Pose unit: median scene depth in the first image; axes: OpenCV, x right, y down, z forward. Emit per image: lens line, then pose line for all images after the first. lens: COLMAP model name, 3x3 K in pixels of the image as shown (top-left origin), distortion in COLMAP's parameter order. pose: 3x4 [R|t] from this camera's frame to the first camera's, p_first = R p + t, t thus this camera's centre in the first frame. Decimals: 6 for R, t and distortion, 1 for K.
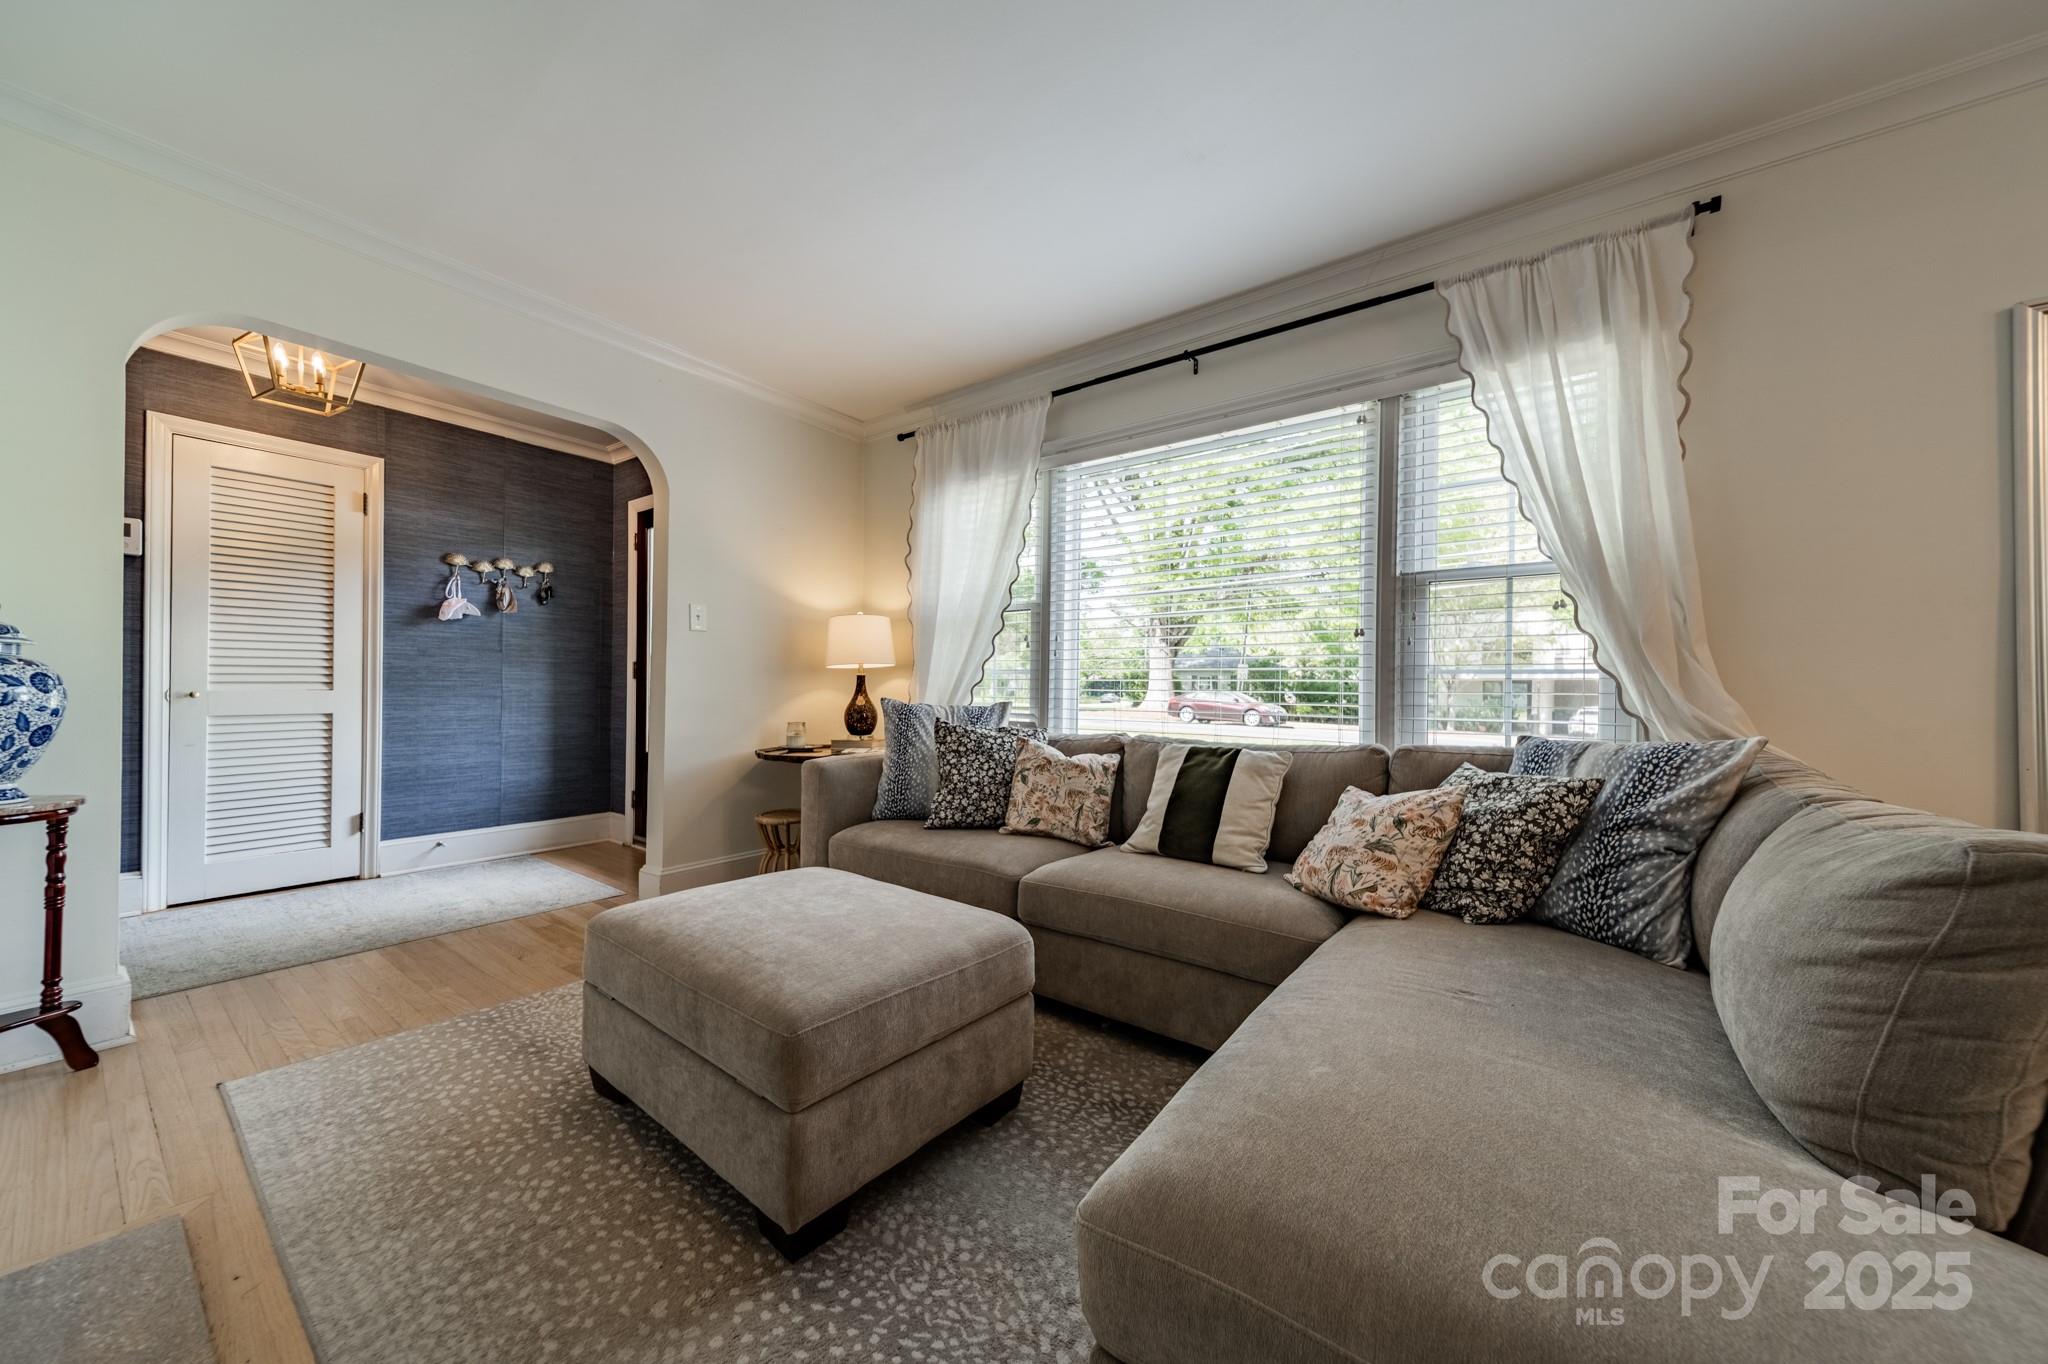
lens RADIAL K [[717.8, 0, 1023.6], [0, 717.8, 687.3], [0, 0, 1]] dist [0.009215, -0.000186]
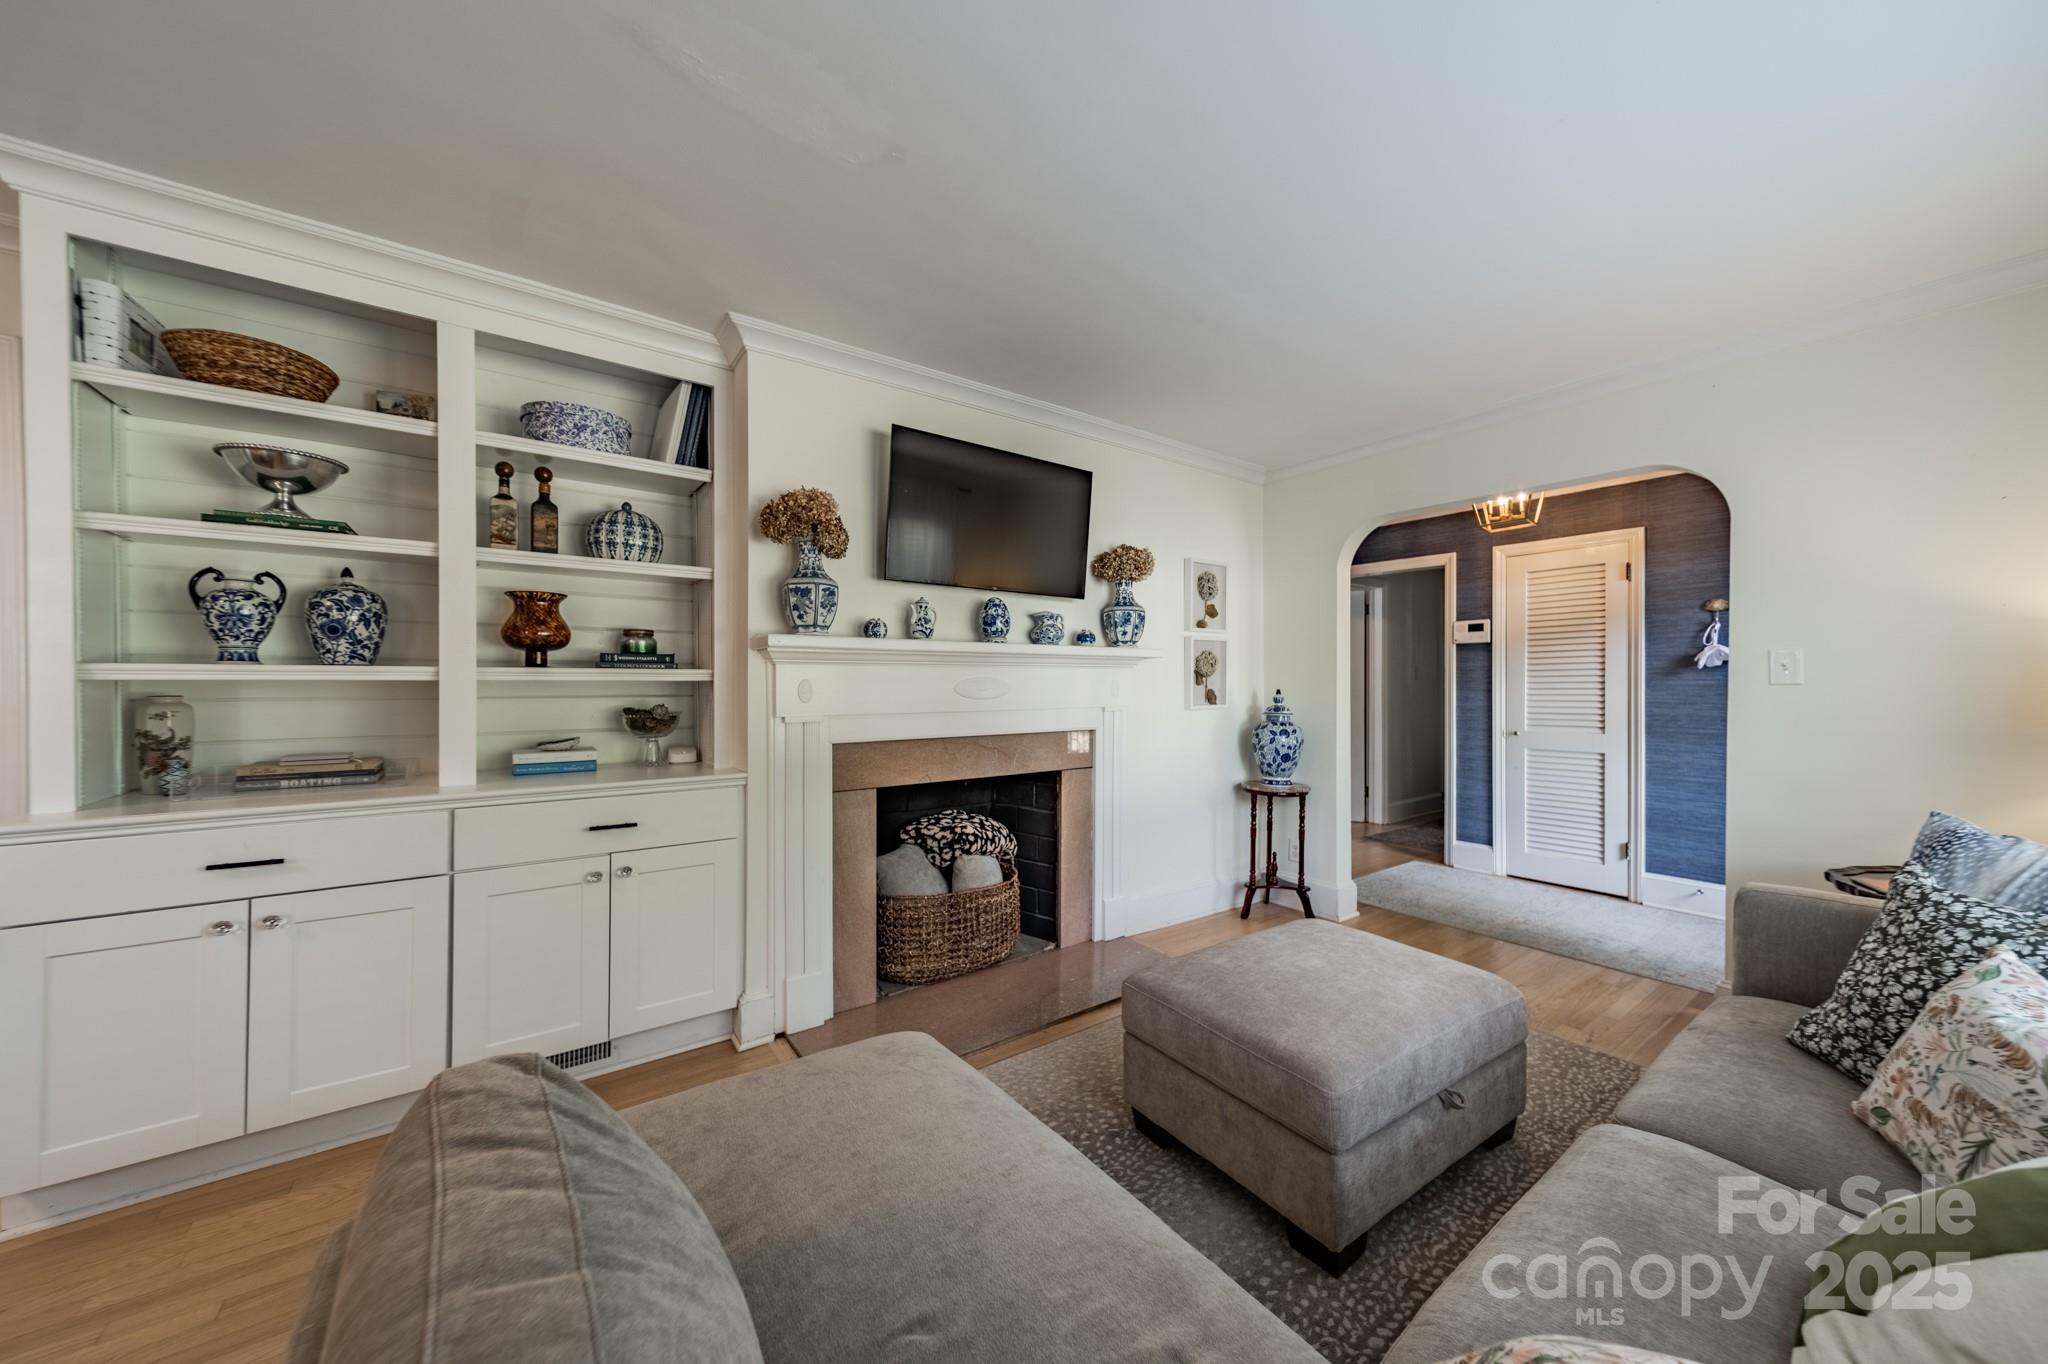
lens RADIAL K [[717.8, 0, 1023.6], [0, 717.8, 687.3], [0, 0, 1]] dist [0.009215, -0.000186]
pose [[-0.292784, -0.004437, -0.956168, 0.448017], [-0.000180, 0.999989, -0.004585, -0.064789], [0.956179, -0.001171, -0.292781, 0.414348]]
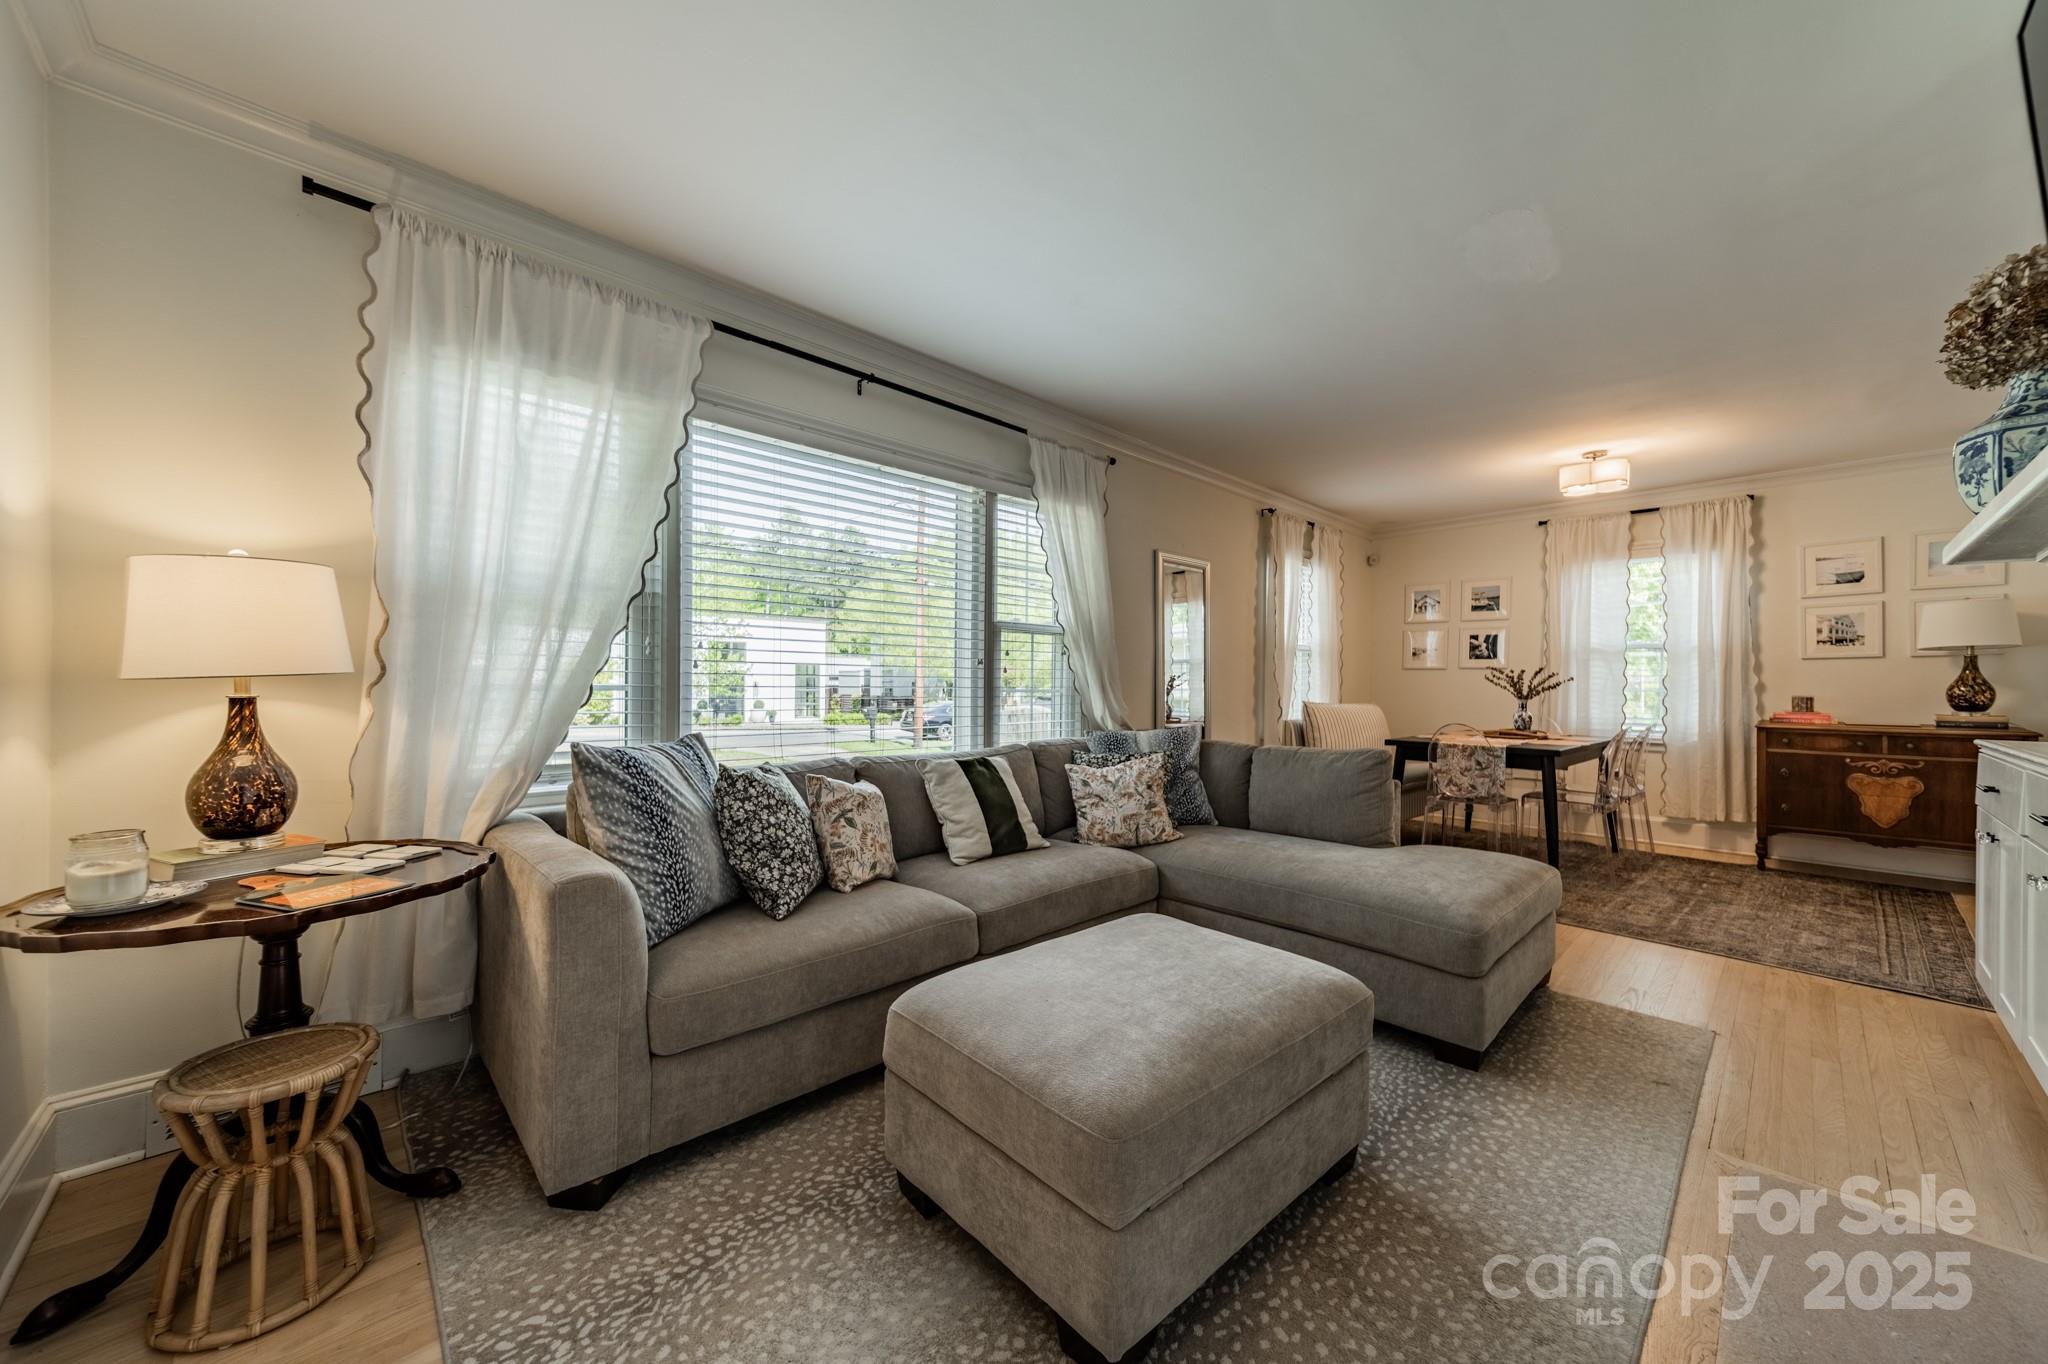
lens RADIAL K [[751.5, 0, 1024.0], [0, 751.5, 682.0], [0, 0, 1]] dist [0.007751, -0.000010]
pose [[0.158713, -0.007592, 0.987296, -0.599498], [-0.010830, 0.999897, 0.009430, -0.034748], [-0.987265, -0.012189, 0.158615, 0.467110]]
